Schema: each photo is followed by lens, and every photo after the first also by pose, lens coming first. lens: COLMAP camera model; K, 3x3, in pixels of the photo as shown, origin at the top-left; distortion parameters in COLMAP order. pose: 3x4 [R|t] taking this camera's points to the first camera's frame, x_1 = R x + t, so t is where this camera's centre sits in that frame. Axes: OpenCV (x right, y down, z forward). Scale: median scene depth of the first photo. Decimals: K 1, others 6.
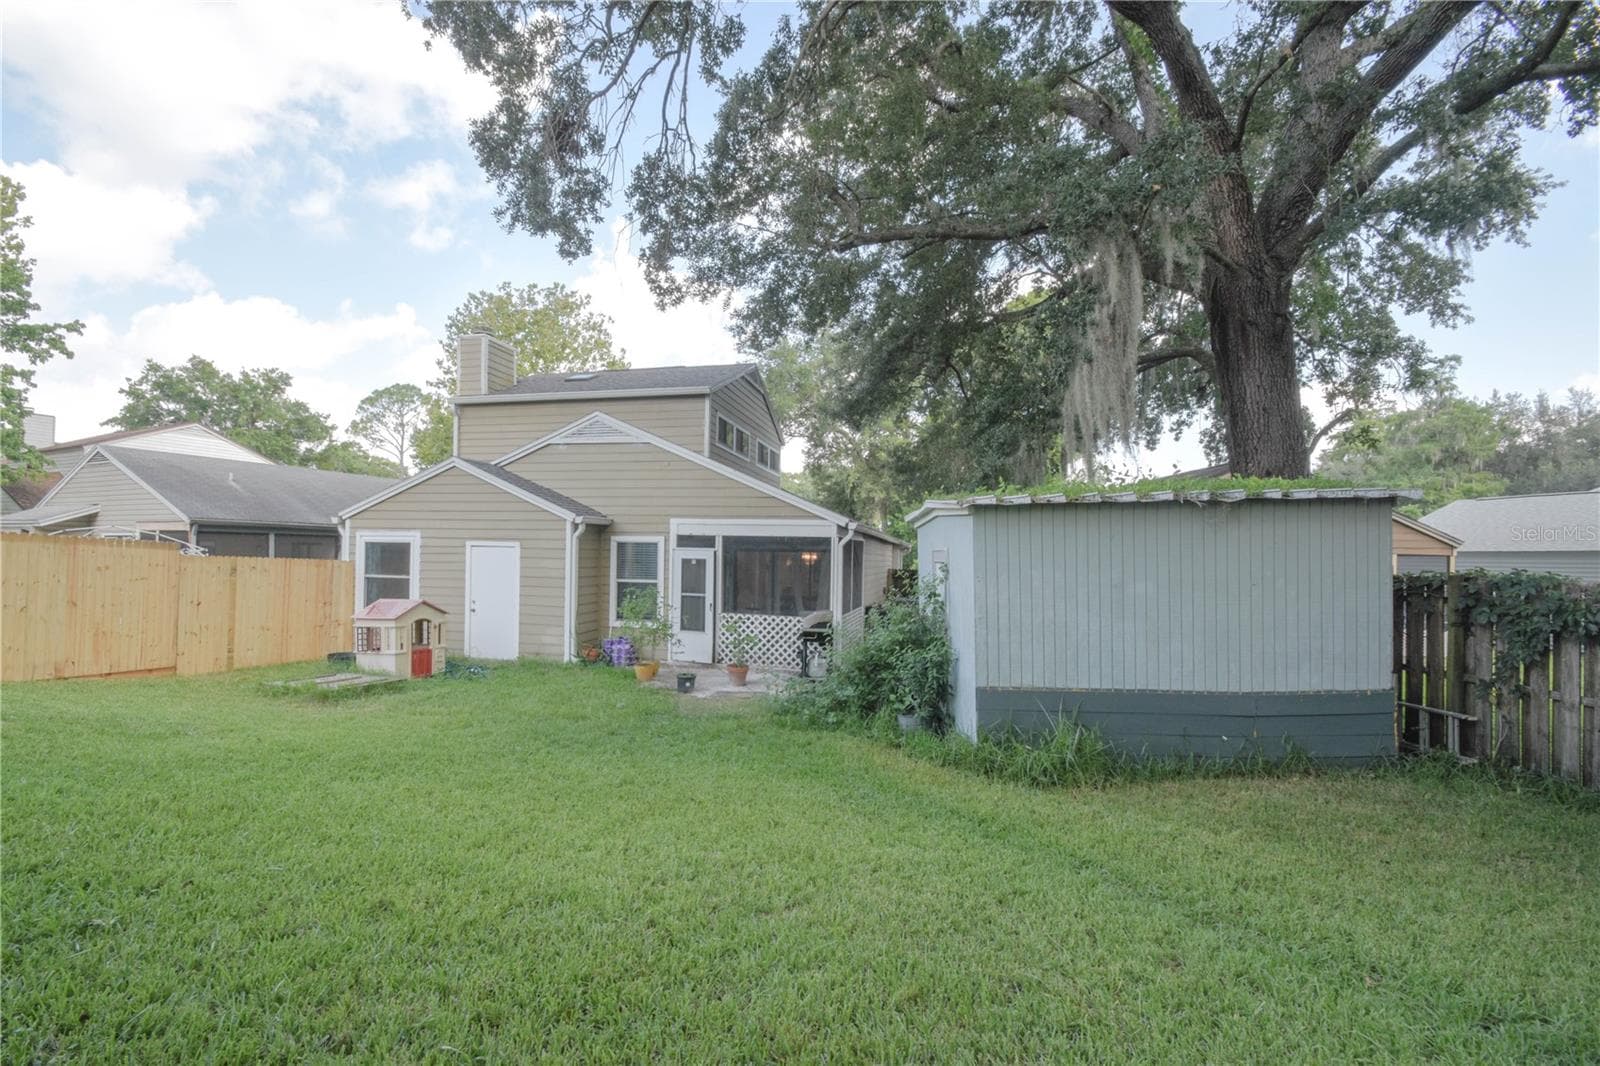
lens RADIAL K [[716.6, 0, 773.3], [0, 716.6, 565.0], [0, 0, 1]] dist [-0.005346, -0.003018]
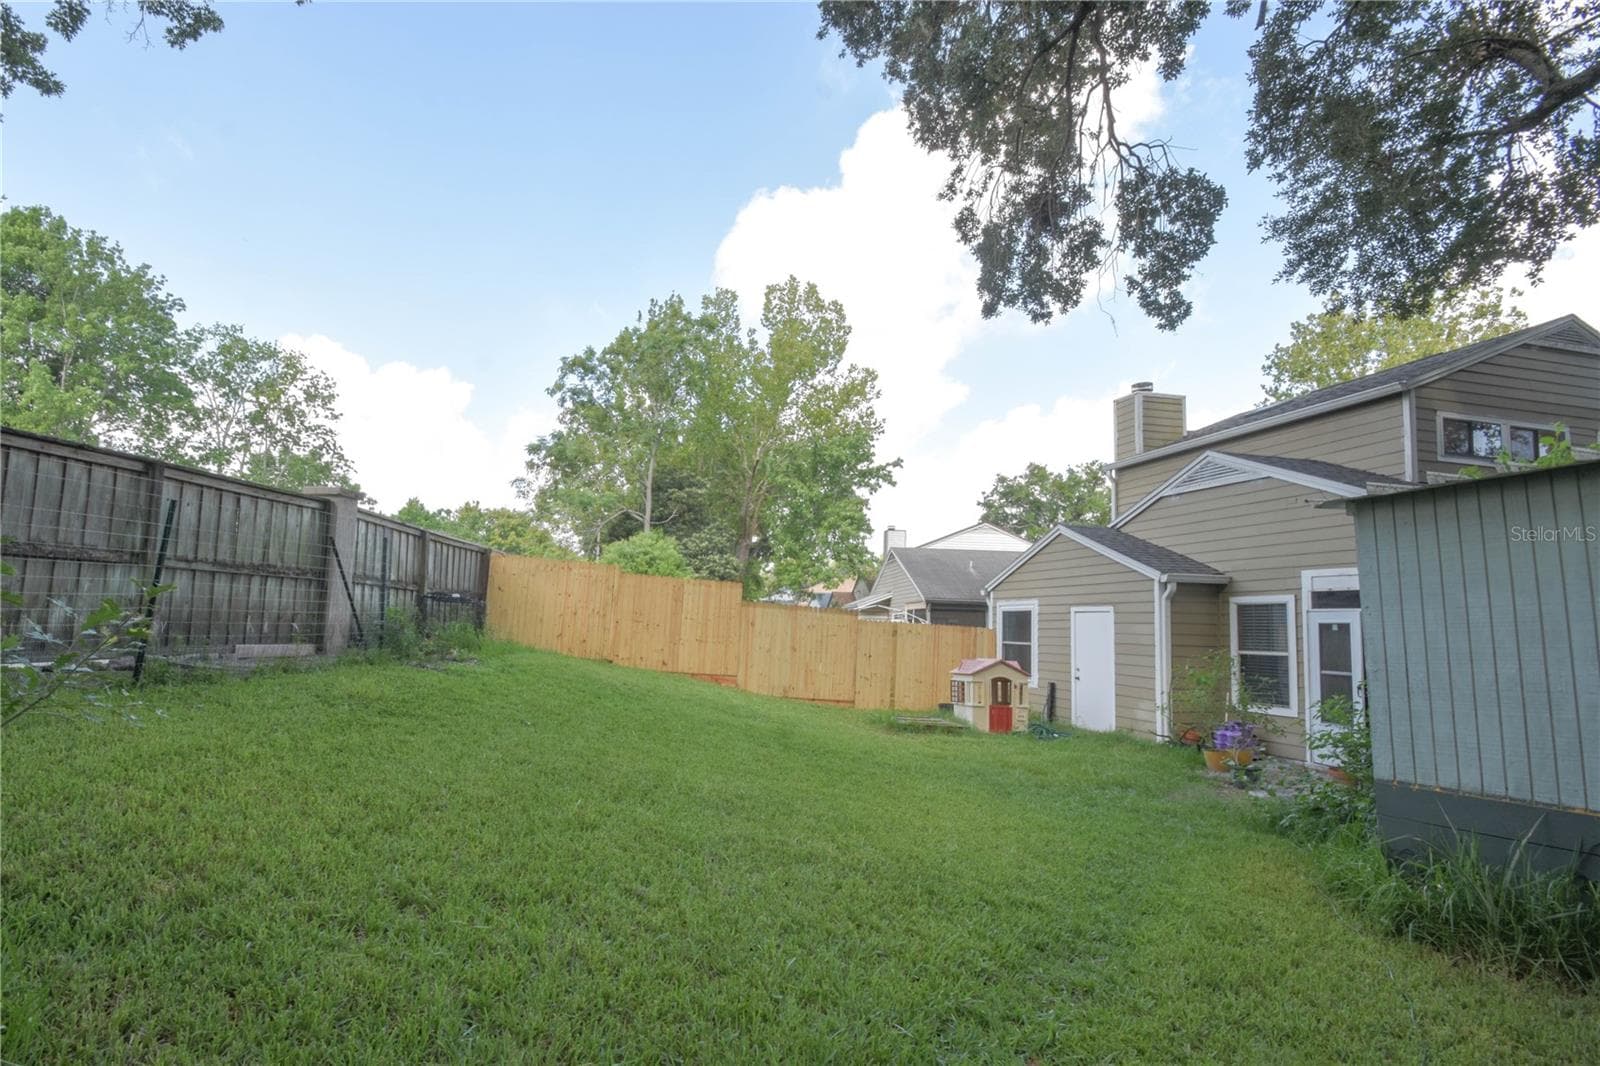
lens RADIAL K [[810.0, 0, 690.0], [0, 810.0, 558.9], [0, 0, 1]] dist [0.006451, -0.001141]
pose [[0.399879, -0.081556, -0.912932, 0.386555], [-0.041113, 0.993435, -0.106755, 0.041586], [0.915645, 0.080223, 0.393901, 0.069876]]
